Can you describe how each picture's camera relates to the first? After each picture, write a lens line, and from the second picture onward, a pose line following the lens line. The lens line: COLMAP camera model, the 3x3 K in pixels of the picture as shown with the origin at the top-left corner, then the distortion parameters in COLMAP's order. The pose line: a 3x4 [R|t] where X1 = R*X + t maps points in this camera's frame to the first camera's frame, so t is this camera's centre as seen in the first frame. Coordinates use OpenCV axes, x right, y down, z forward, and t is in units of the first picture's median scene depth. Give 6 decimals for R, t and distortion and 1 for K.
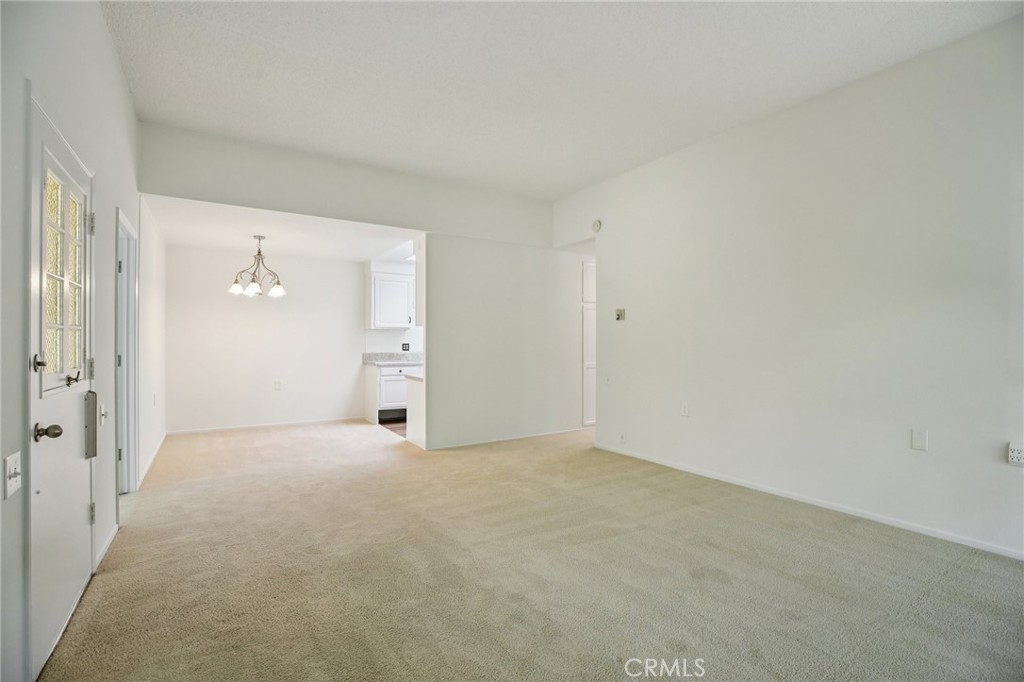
lens RADIAL K [[467.6, 0, 515.1], [0, 467.6, 342.3], [0, 0, 1]] dist [-0.020576, 0.001324]
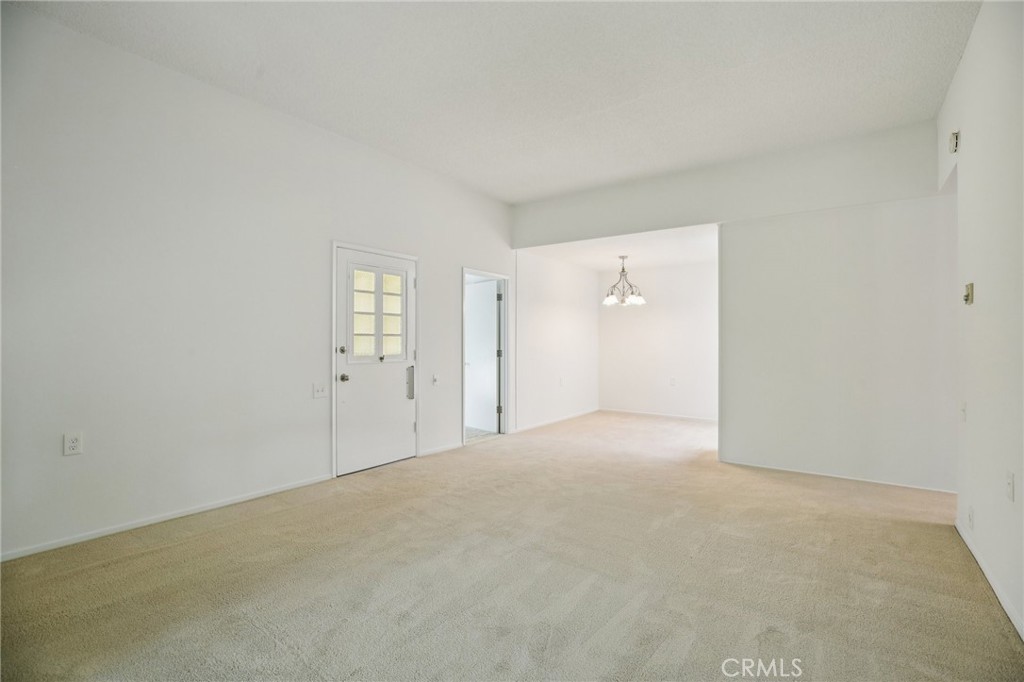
lens RADIAL K [[467.6, 0, 515.1], [0, 467.6, 342.3], [0, 0, 1]] dist [-0.020576, 0.001324]
pose [[0.375949, -0.000840, -0.926640, 0.505593], [-0.001756, 0.999997, -0.001619, 0.001546], [0.926639, 0.002235, 0.375946, 0.280568]]
